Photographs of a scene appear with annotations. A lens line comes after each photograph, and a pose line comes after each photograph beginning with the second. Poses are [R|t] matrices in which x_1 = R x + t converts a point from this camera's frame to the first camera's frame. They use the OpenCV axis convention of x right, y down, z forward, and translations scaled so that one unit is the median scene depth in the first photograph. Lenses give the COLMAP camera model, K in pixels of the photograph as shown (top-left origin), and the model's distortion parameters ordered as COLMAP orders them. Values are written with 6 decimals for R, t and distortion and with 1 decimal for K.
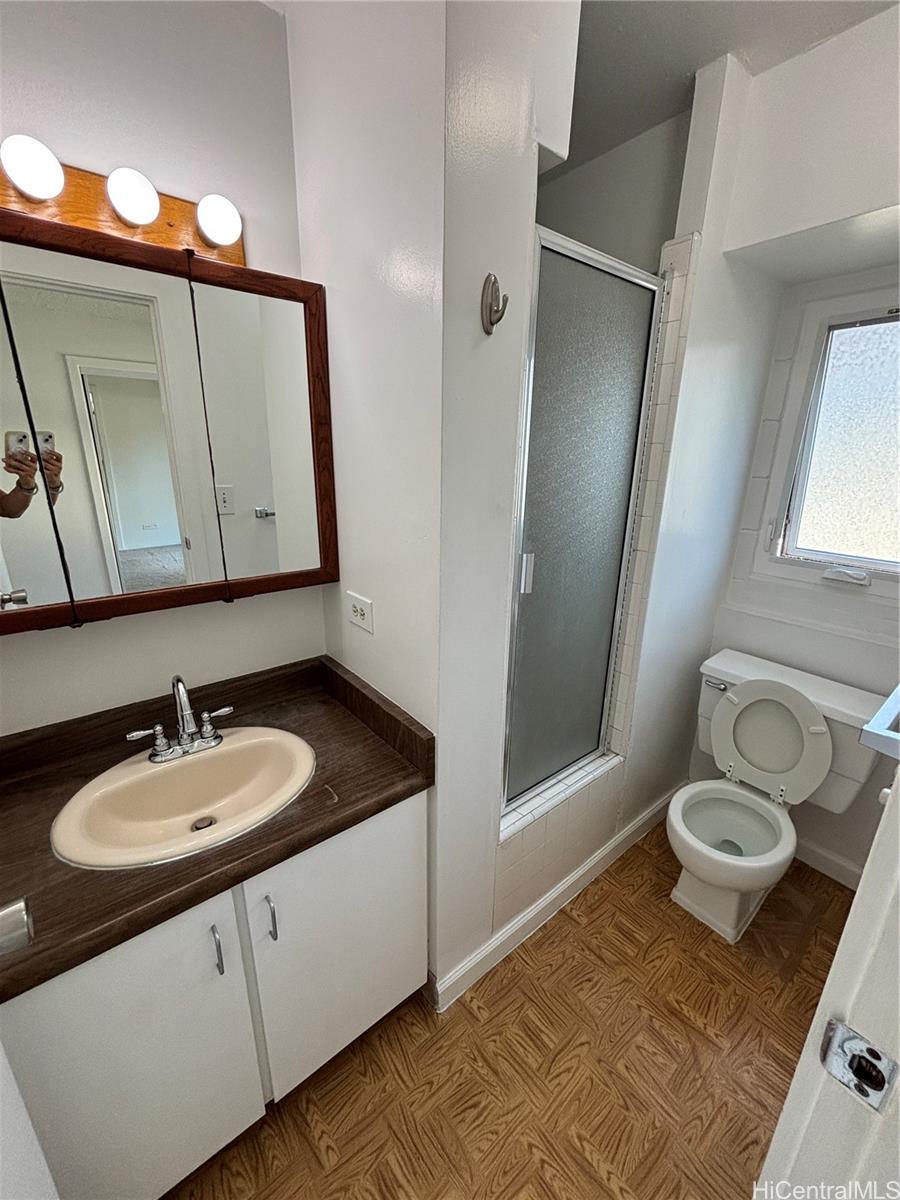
lens RADIAL K [[482.7, 0, 430.8], [0, 482.7, 654.8], [0, 0, 1]] dist [-0.000143, 0.000029]
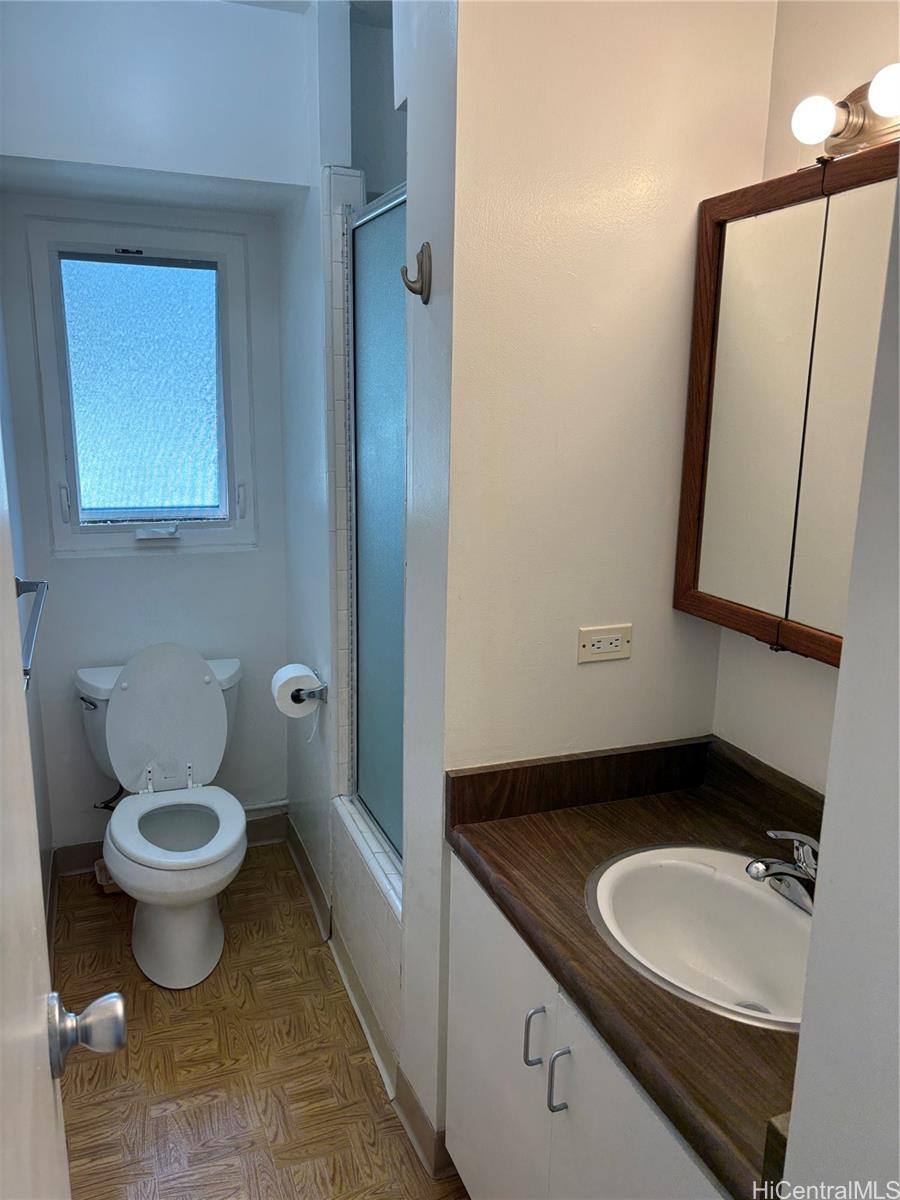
lens RADIAL K [[904.6, 0, 450.3], [0, 904.6, 599.9], [0, 0, 1]] dist [-0.006203, -0.003658]
pose [[-0.313824, 0.149997, -0.937558, 1.515879], [-0.439545, 0.852312, 0.283486, -0.495143], [0.841614, 0.501063, -0.201546, 1.128060]]
